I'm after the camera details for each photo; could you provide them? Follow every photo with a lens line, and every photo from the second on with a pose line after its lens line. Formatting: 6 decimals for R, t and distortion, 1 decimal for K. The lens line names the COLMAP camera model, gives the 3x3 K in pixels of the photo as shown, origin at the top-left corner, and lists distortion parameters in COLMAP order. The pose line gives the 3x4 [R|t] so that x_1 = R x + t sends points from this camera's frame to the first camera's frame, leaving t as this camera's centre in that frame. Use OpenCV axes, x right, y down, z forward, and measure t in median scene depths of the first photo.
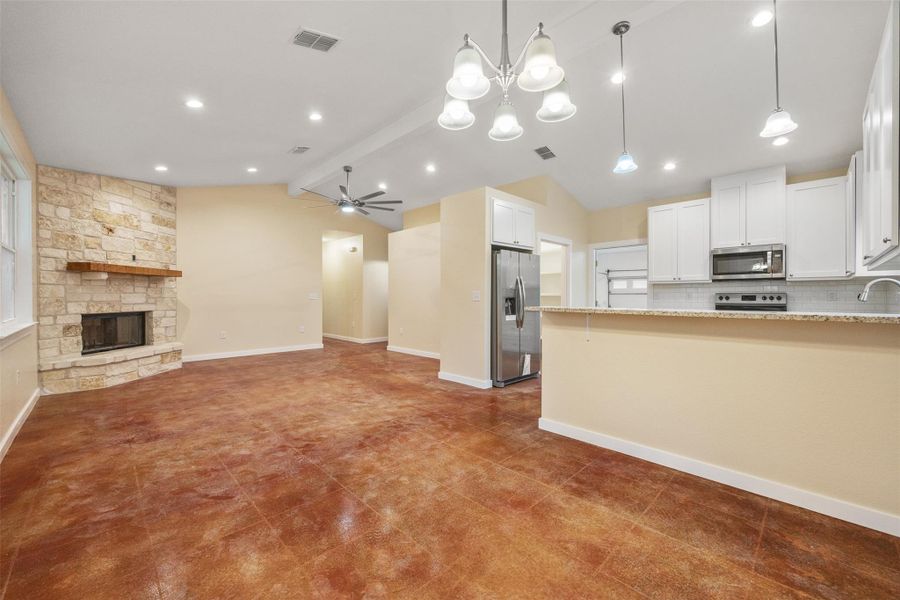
lens RADIAL K [[369.0, 0, 450.0], [0, 369.0, 300.0], [0, 0, 1]] dist [-0.001730, -0.000161]
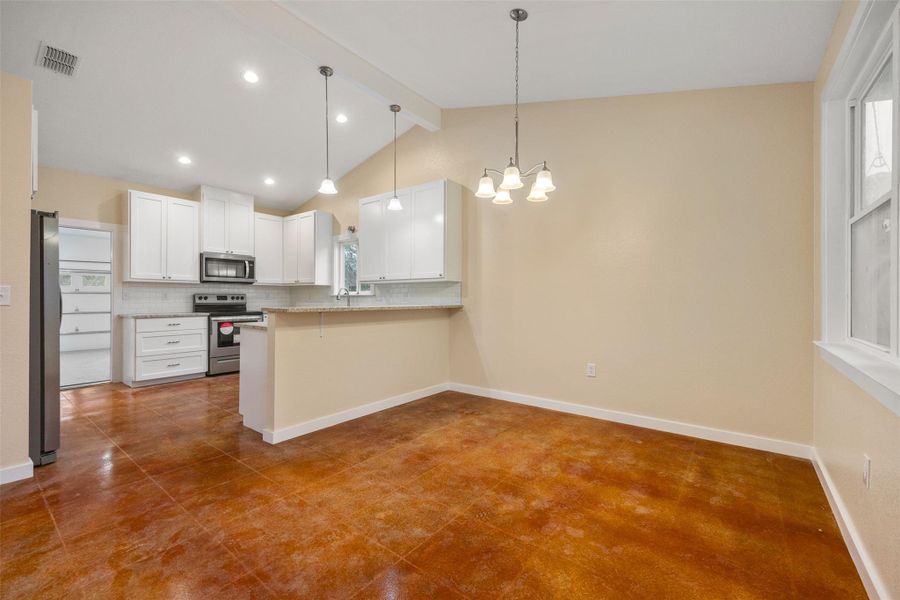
lens RADIAL K [[377.6, 0, 455.3], [0, 377.6, 302.4], [0, 0, 1]] dist [-0.000914, -0.000048]
pose [[-0.167674, -0.012019, 0.985769, -0.682251], [0.007191, 0.999884, 0.013414, -0.003461], [-0.985816, 0.009337, -0.167568, 0.673439]]
